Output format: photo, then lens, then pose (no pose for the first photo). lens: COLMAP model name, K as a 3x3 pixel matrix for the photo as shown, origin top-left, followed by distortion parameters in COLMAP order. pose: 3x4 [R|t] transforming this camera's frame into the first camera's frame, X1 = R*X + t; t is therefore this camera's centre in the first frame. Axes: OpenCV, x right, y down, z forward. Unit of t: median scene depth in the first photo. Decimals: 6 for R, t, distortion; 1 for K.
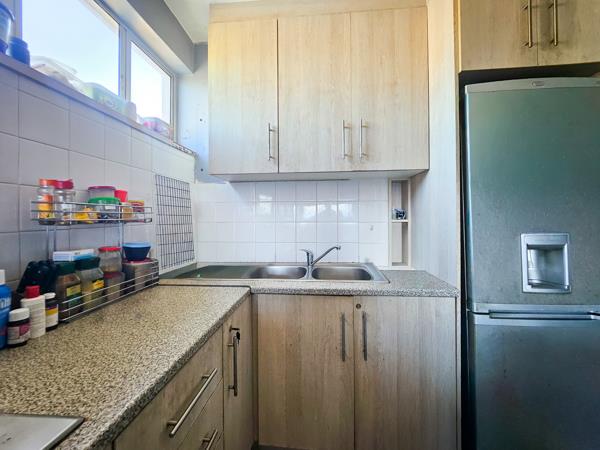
lens RADIAL K [[241.5, 0, 300.4], [0, 241.5, 220.3], [0, 0, 1]] dist [0.001993, 0.000339]
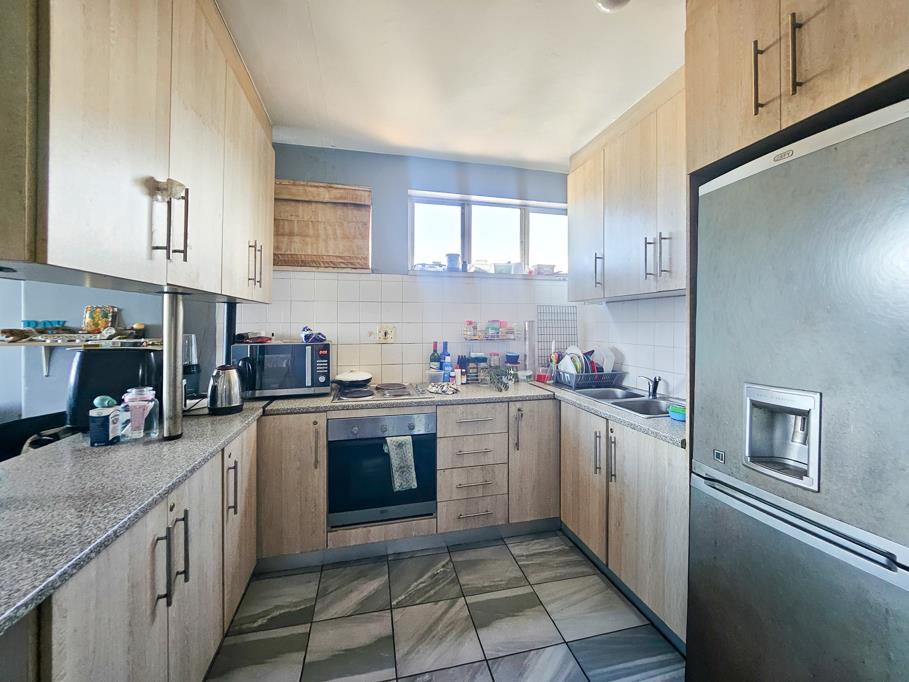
lens RADIAL K [[362.9, 0, 453.4], [0, 362.9, 324.7], [0, 0, 1]] dist [0.000033, -0.000014]
pose [[0.300983, 0.006101, -0.953610, 1.647665], [-0.008819, 0.999955, 0.003614, -0.106807], [0.953589, 0.007322, 0.301024, -0.132110]]
